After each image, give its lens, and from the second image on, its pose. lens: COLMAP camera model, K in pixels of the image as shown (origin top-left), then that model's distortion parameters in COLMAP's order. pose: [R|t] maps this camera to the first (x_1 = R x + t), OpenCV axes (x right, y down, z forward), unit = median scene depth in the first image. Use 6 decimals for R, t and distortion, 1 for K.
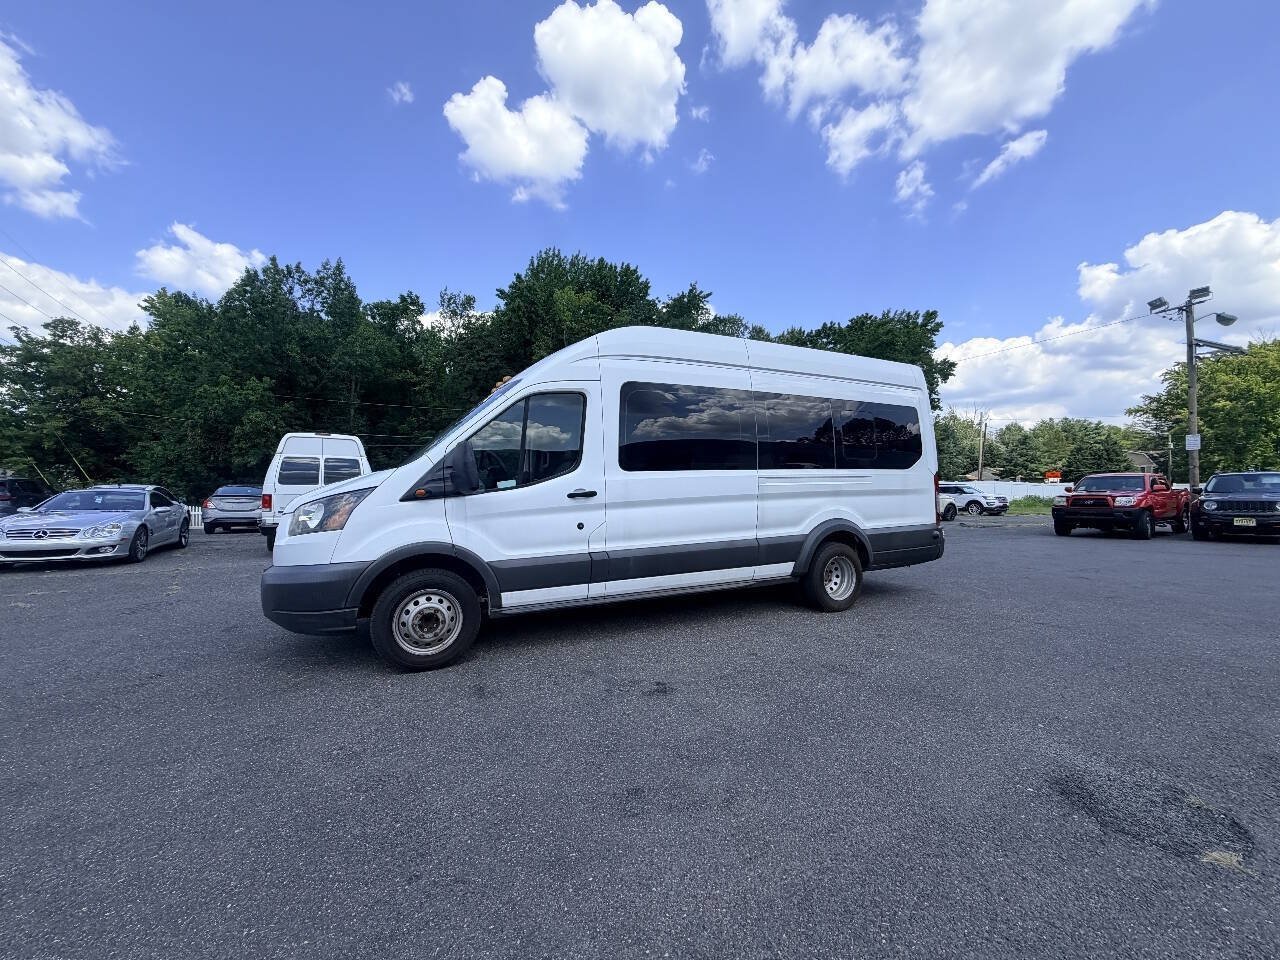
lens RADIAL K [[510.3, 0, 636.2], [0, 510.3, 486.1], [0, 0, 1]] dist [0.000967, -0.000084]
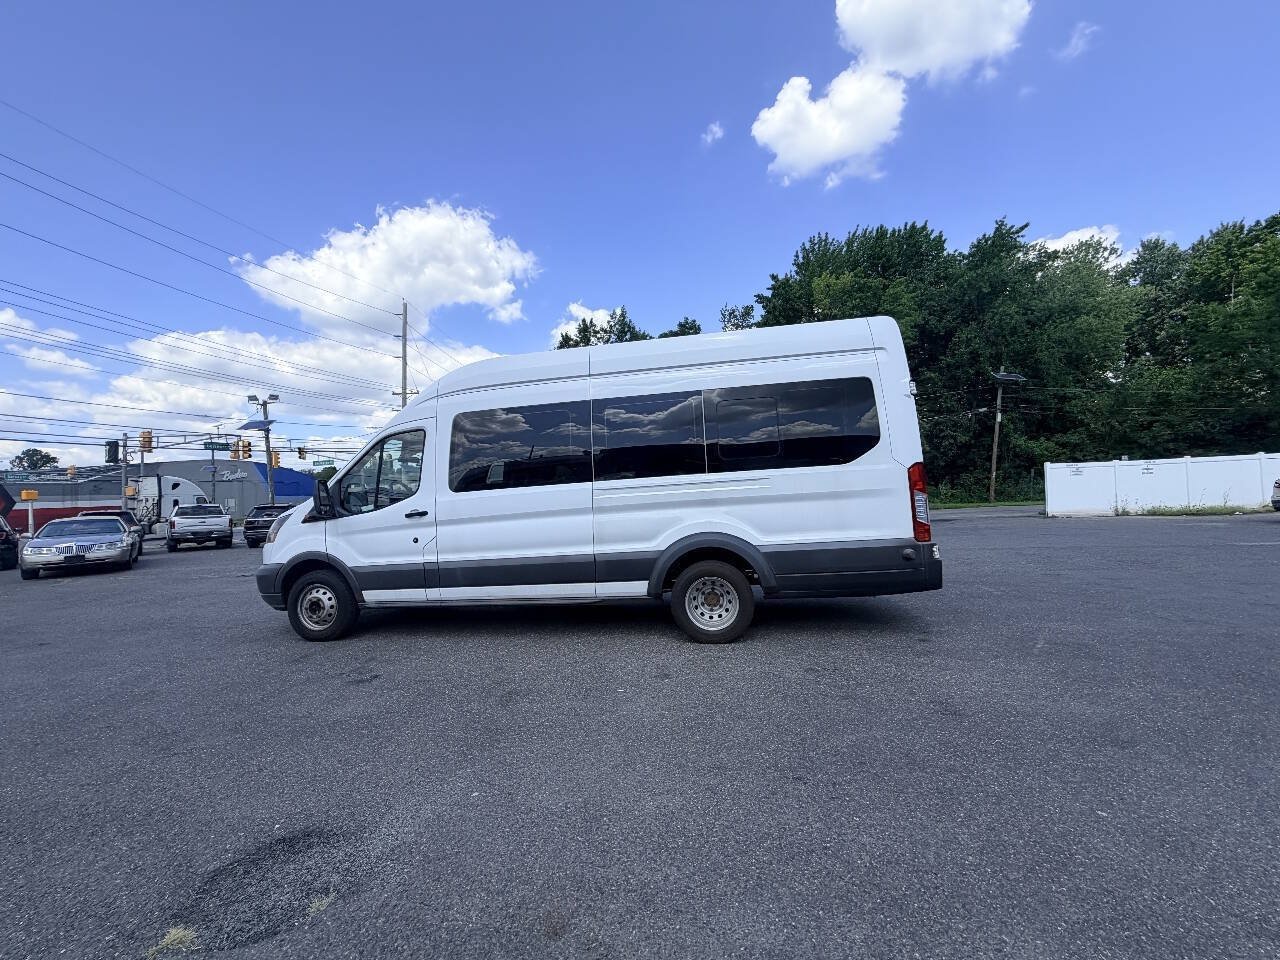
lens RADIAL K [[513.2, 0, 637.9], [0, 513.2, 480.3], [0, 0, 1]] dist [0.003489, 0.000285]
pose [[0.808922, -0.057076, -0.585139, 0.694823], [0.048821, 0.998360, -0.029890, -0.001113], [0.585885, -0.004388, 0.810382, 0.217127]]
